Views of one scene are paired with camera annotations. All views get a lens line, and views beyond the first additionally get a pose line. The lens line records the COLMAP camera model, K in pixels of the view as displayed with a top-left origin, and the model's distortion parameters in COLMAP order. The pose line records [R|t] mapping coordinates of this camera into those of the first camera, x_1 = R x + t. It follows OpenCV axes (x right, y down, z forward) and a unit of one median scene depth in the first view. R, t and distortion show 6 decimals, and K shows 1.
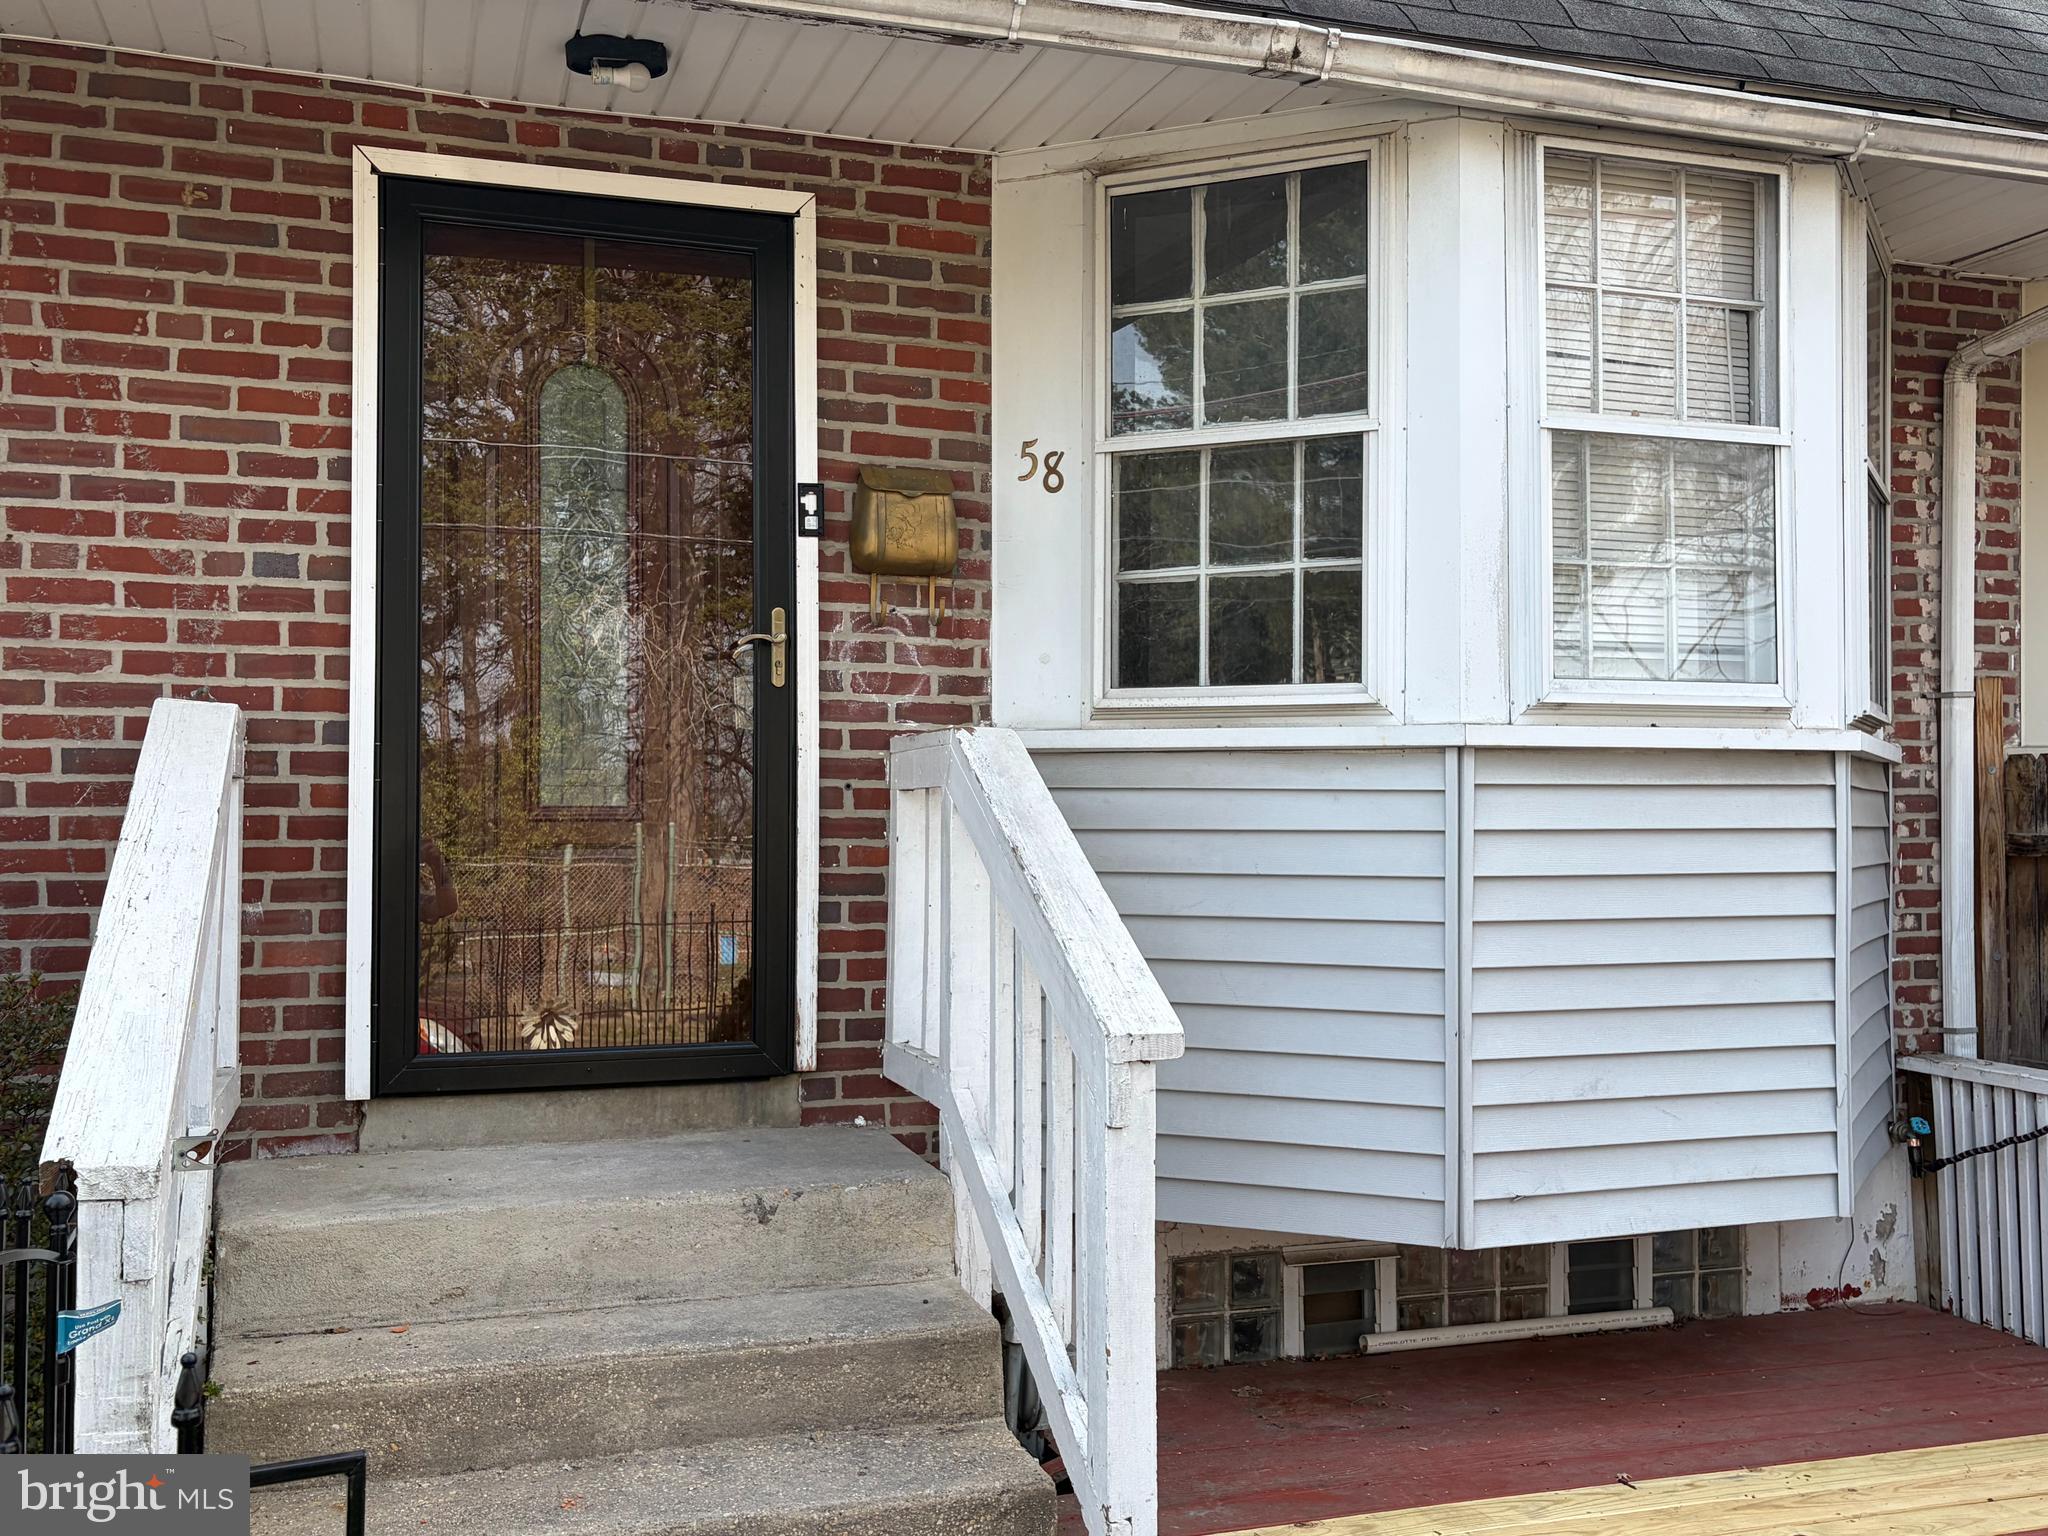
lens RADIAL K [[1853.8, 0, 1018.4], [0, 1853.8, 773.7], [0, 0, 1]] dist [0.051100, -0.081024]
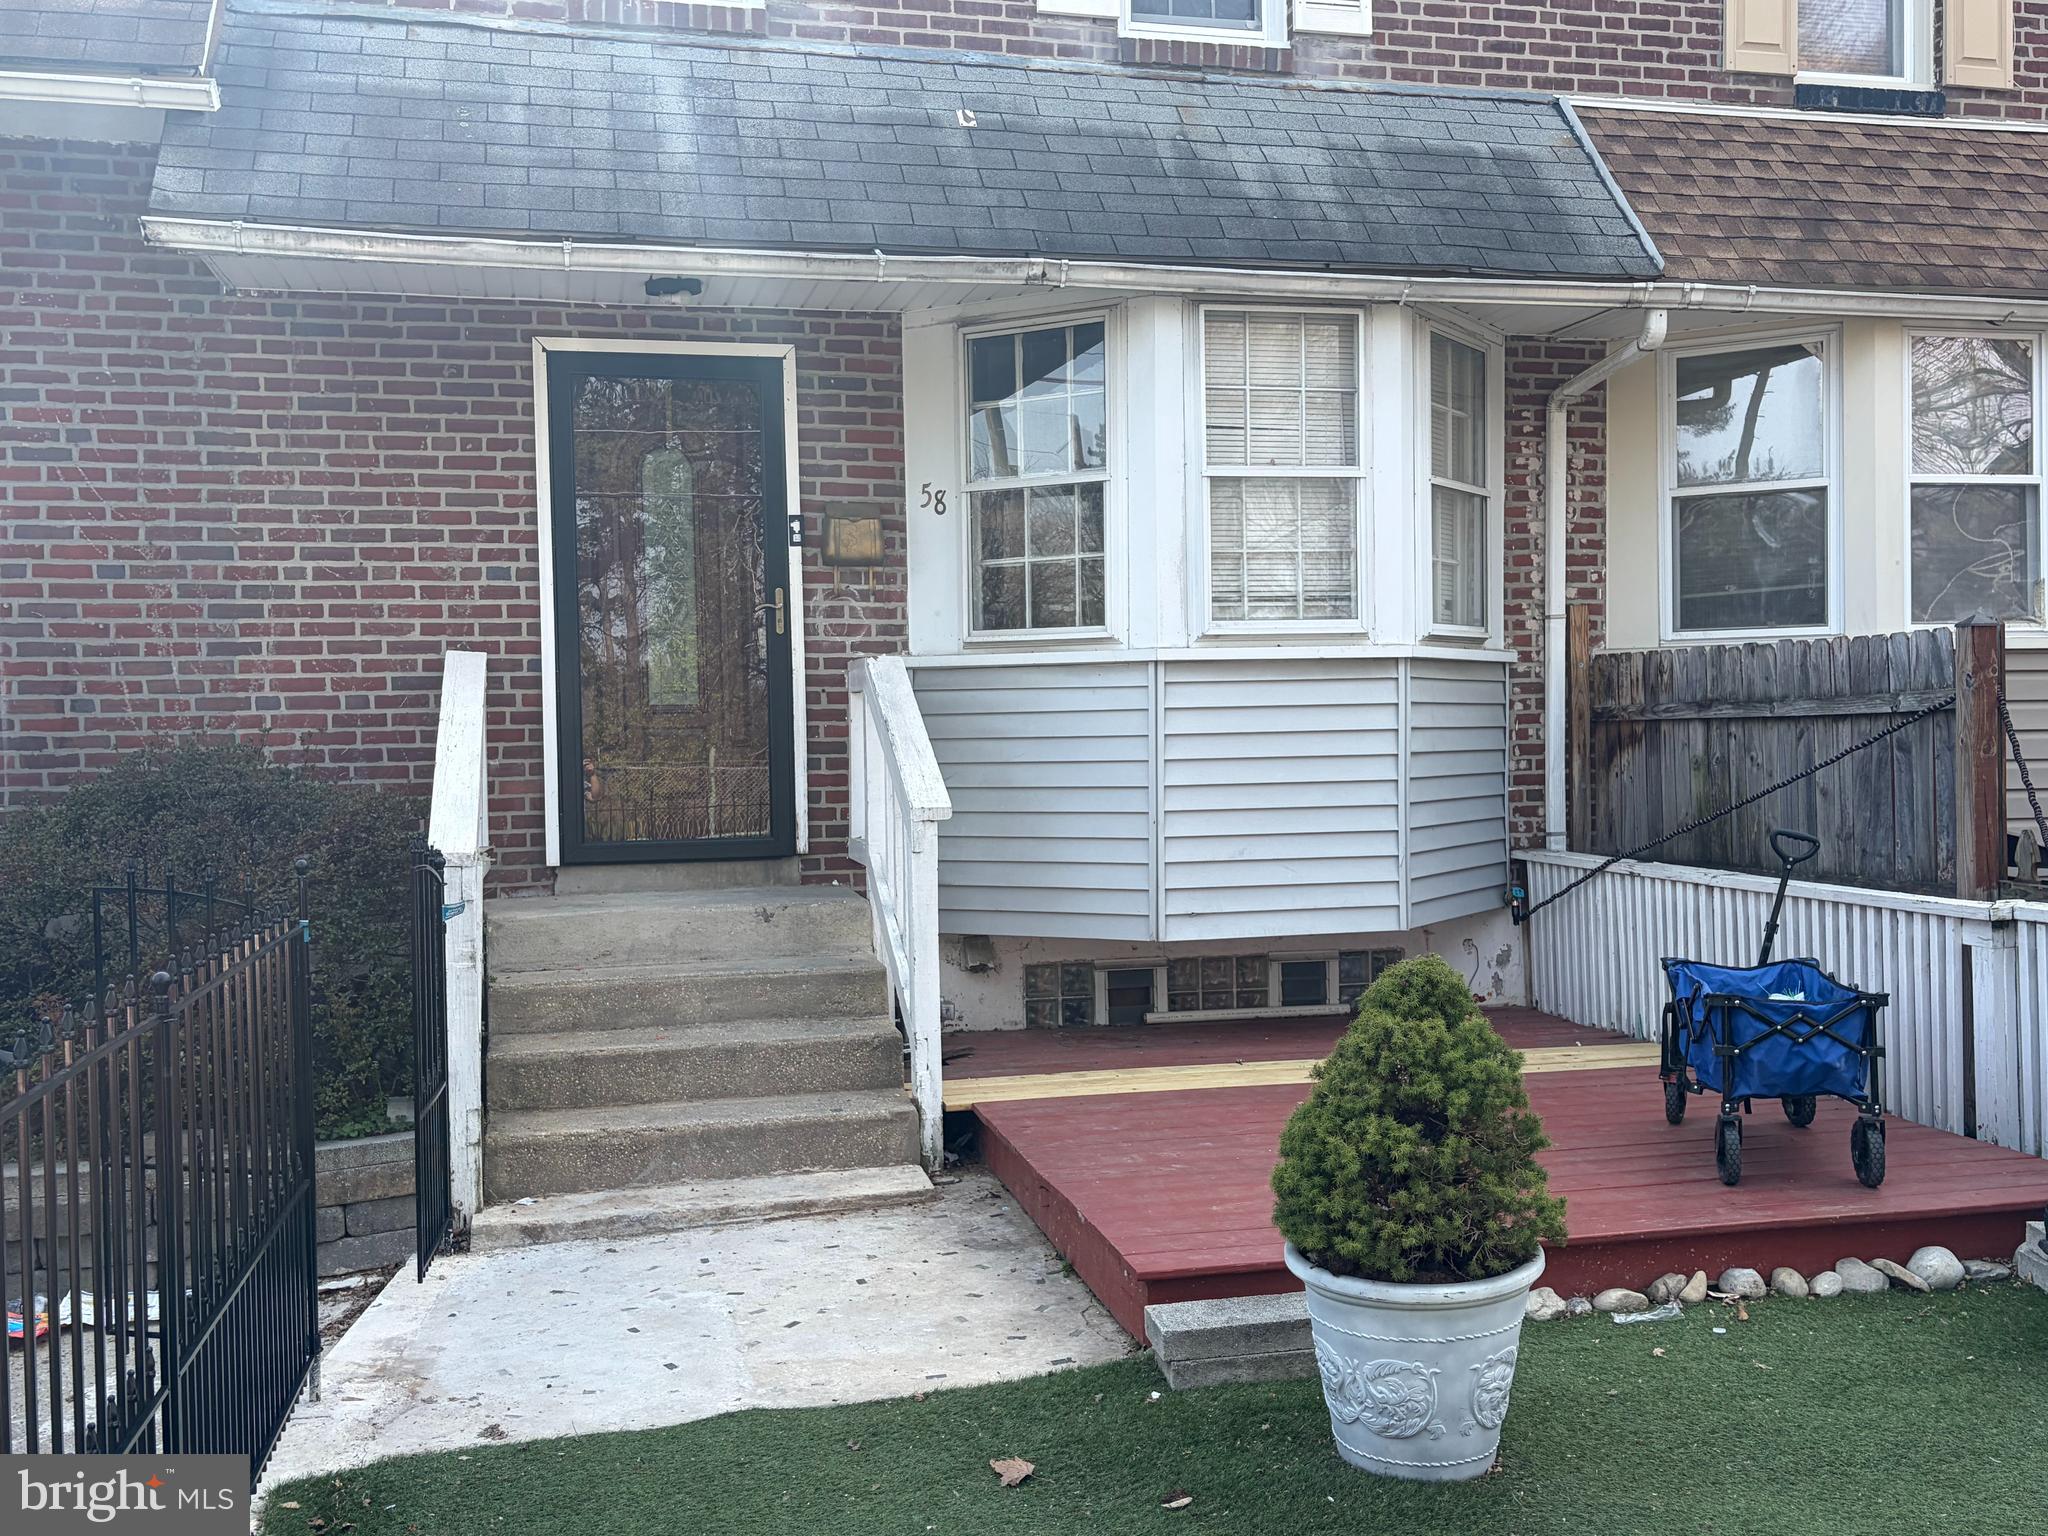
lens RADIAL K [[1853.8, 0, 1021.7], [0, 1853.8, 784.1], [0, 0, 1]] dist [0.051100, -0.081024]
pose [[0.996206, -0.015739, -0.085592, 0.244138], [0.020328, 0.998387, 0.053005, 0.006391], [0.084620, -0.054543, 0.994919, -0.722881]]
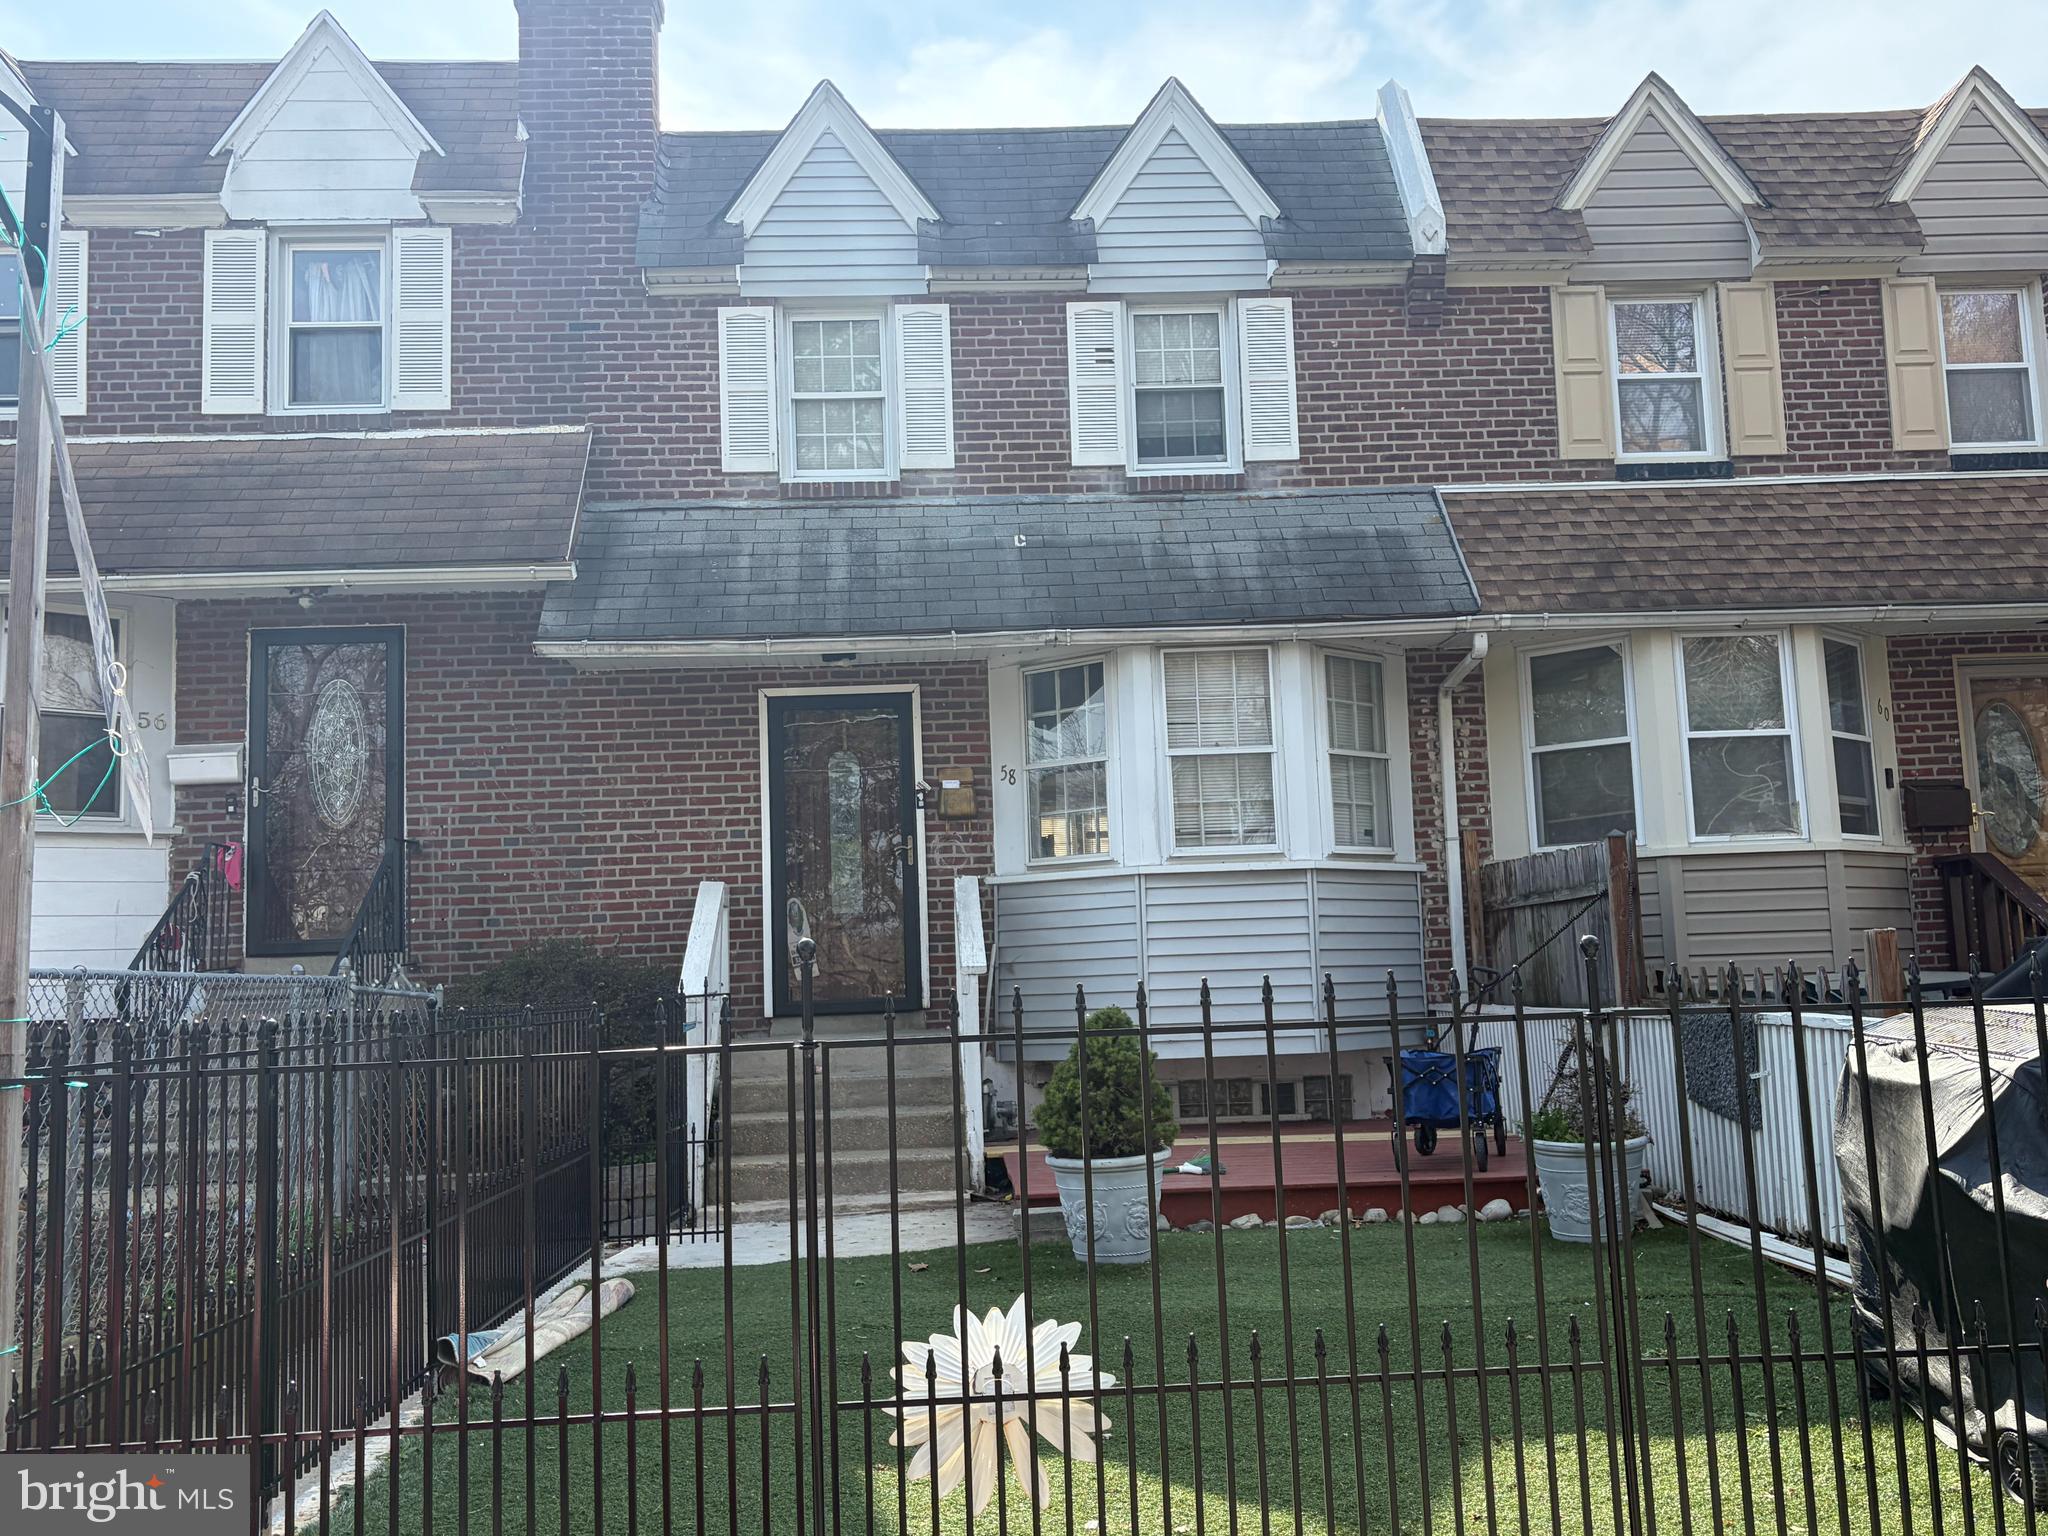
lens RADIAL K [[1853.8, 0, 1027.0], [0, 1853.8, 772.4], [0, 0, 1]] dist [0.051100, -0.081024]
pose [[0.964031, -0.066378, -0.257368, 0.743207], [0.044625, 0.994990, -0.089464, 0.067627], [0.262017, 0.074761, 0.962163, -1.576722]]
